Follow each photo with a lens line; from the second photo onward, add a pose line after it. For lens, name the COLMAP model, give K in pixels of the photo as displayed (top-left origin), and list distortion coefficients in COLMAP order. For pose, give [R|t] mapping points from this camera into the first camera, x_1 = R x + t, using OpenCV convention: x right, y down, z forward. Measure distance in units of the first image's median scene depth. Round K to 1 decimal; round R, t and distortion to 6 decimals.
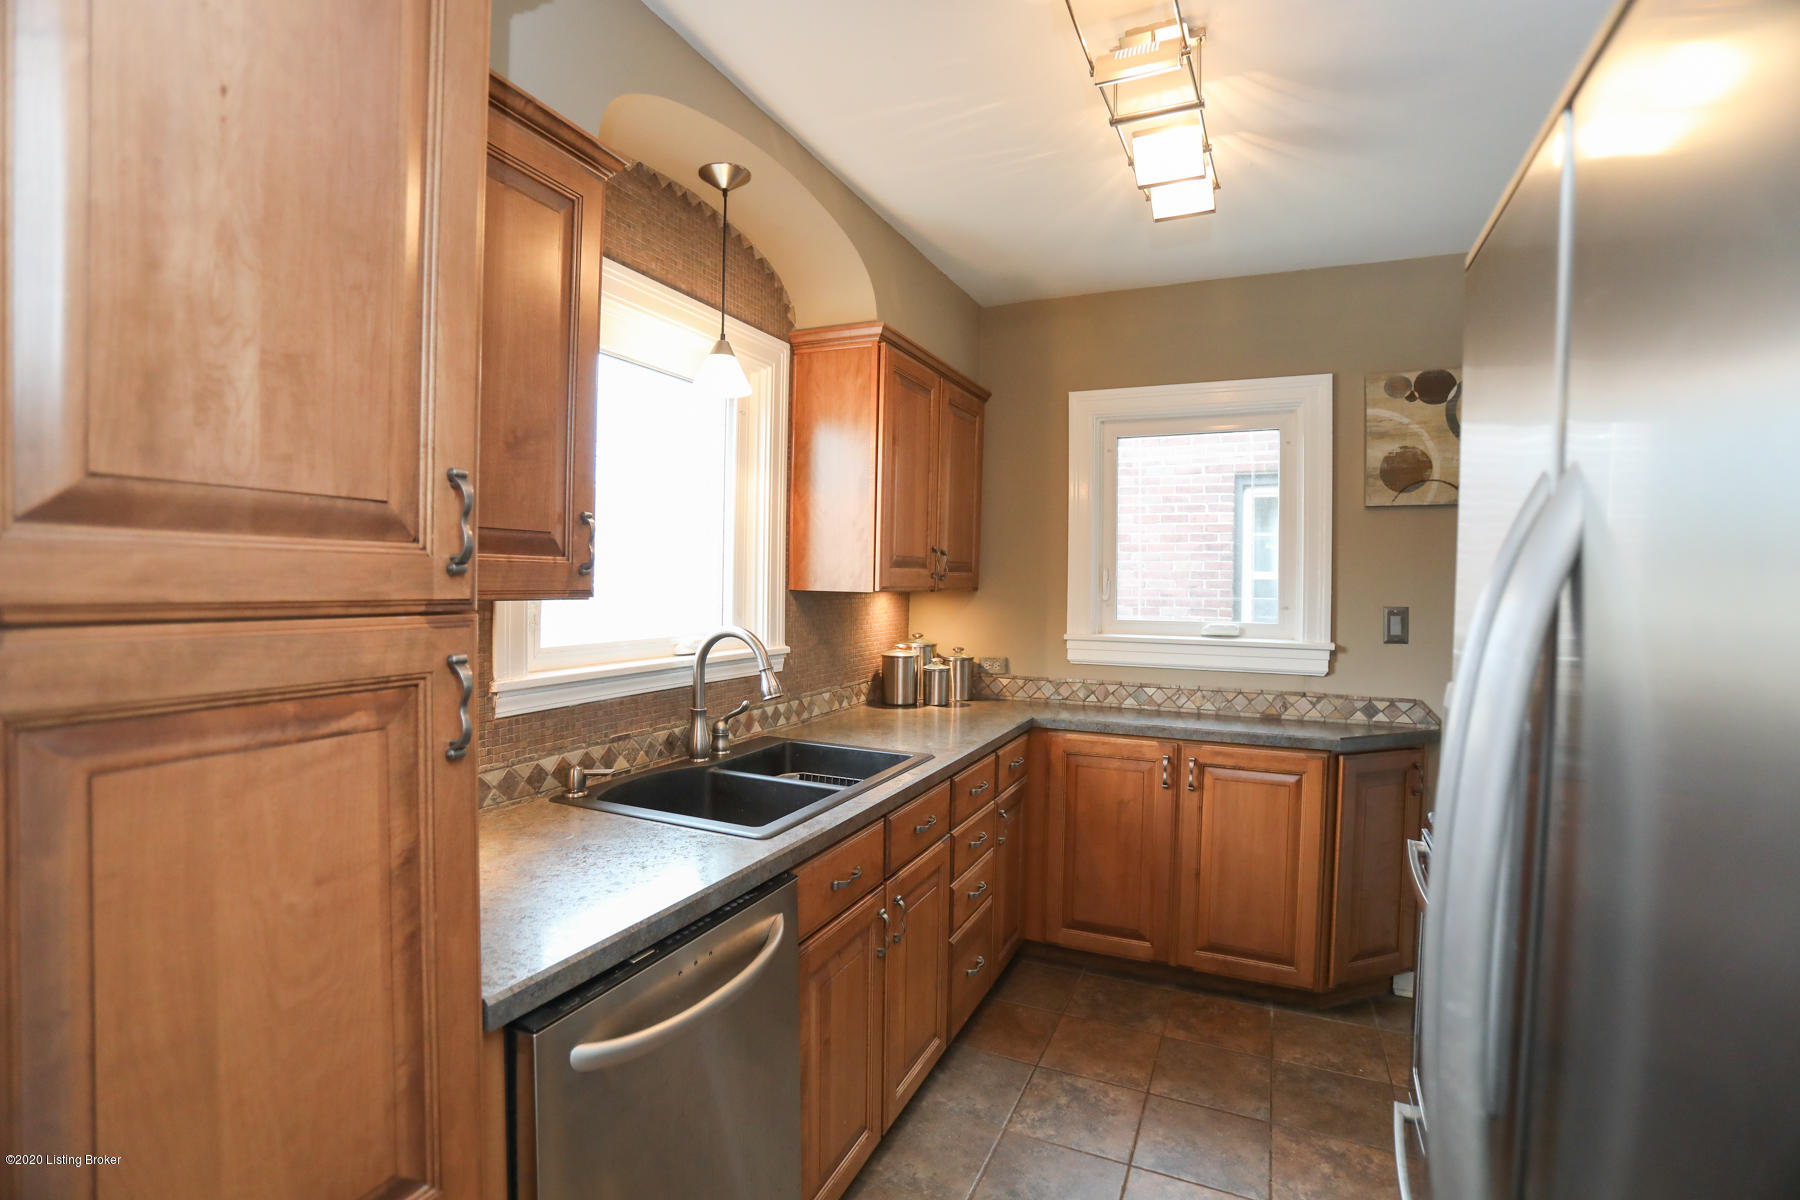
lens RADIAL K [[824.2, 0, 900.0], [0, 824.2, 600.0], [0, 0, 1]] dist [-0.000005, -0.000015]
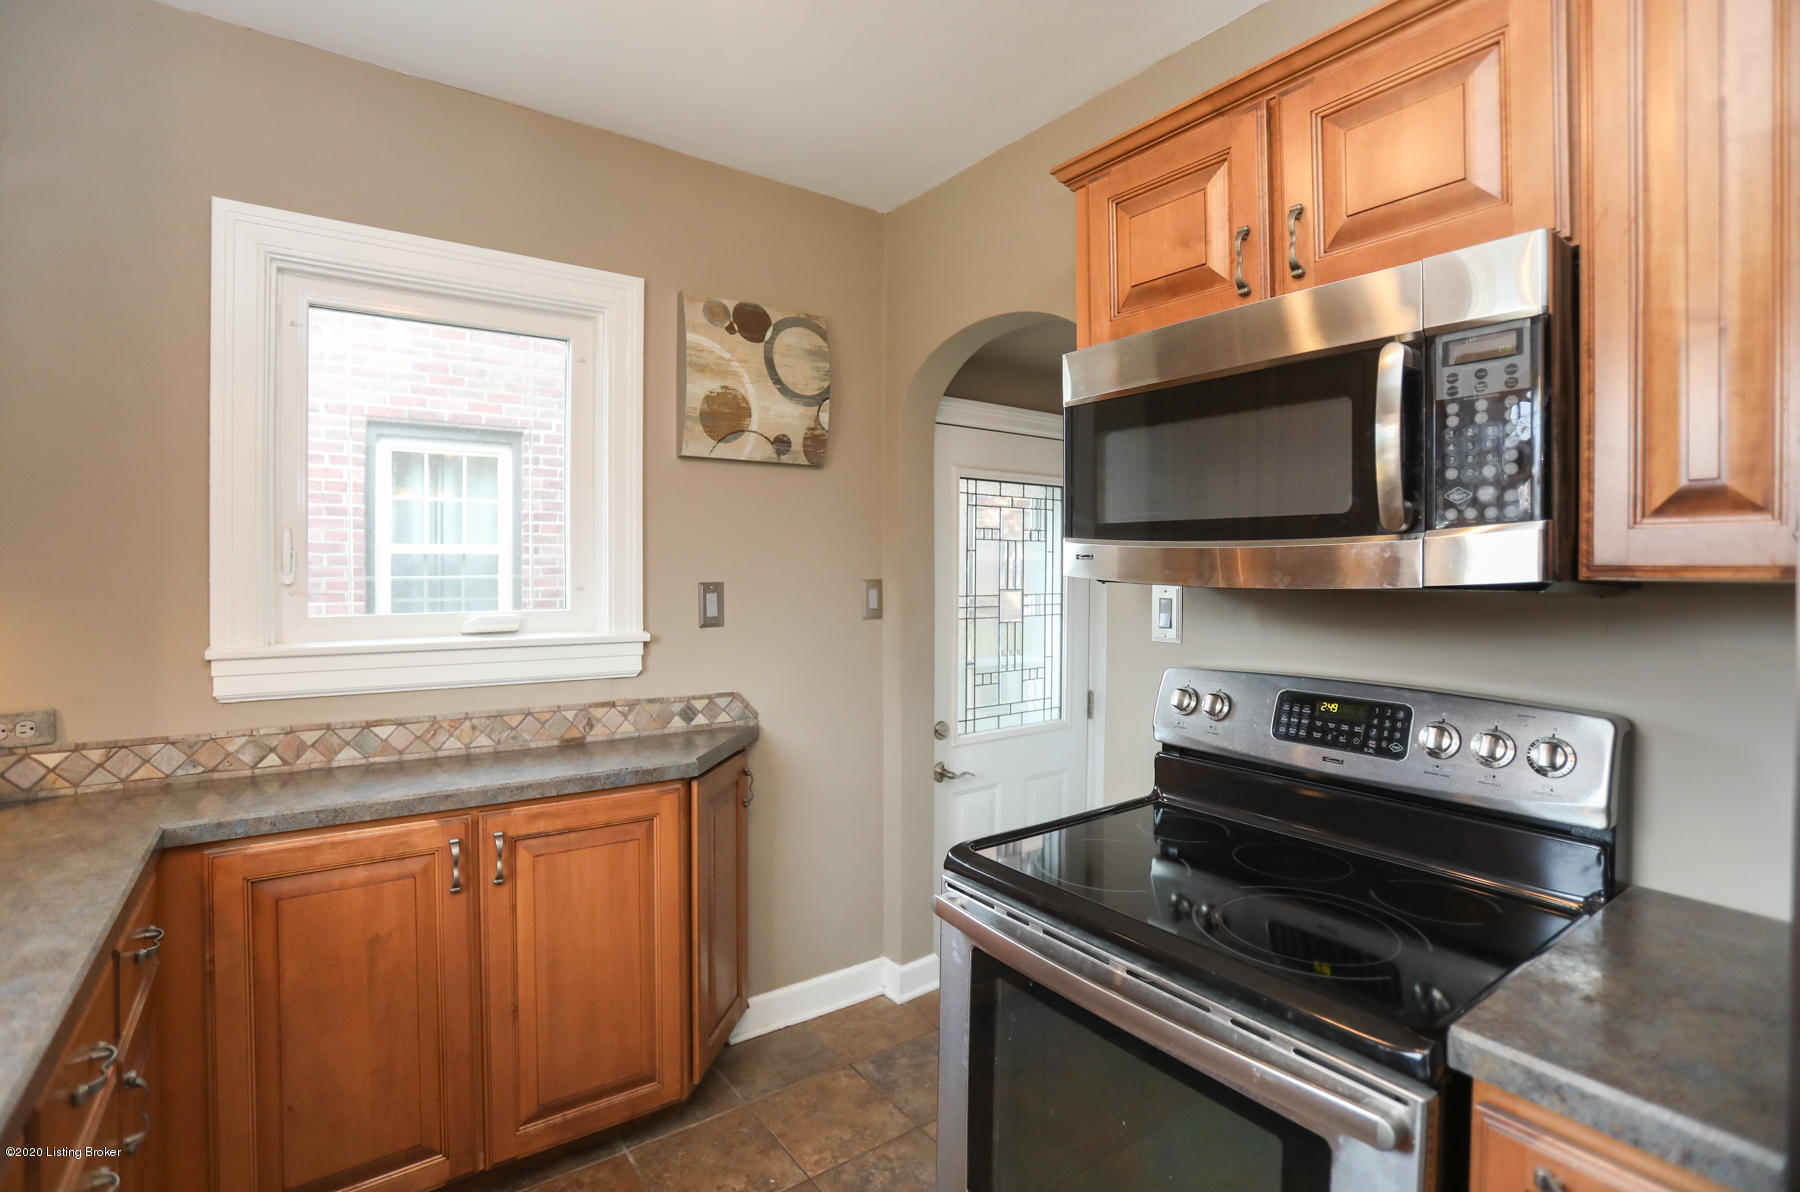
lens RADIAL K [[855.7, 0, 899.2], [0, 855.7, 574.1], [0, 0, 1]] dist [-0.084769, 0.034425]
pose [[0.510148, -0.017867, 0.859901, -0.029506], [0.021660, 0.999734, 0.007922, -0.002205], [-0.859814, 0.014584, 0.510399, 0.403804]]
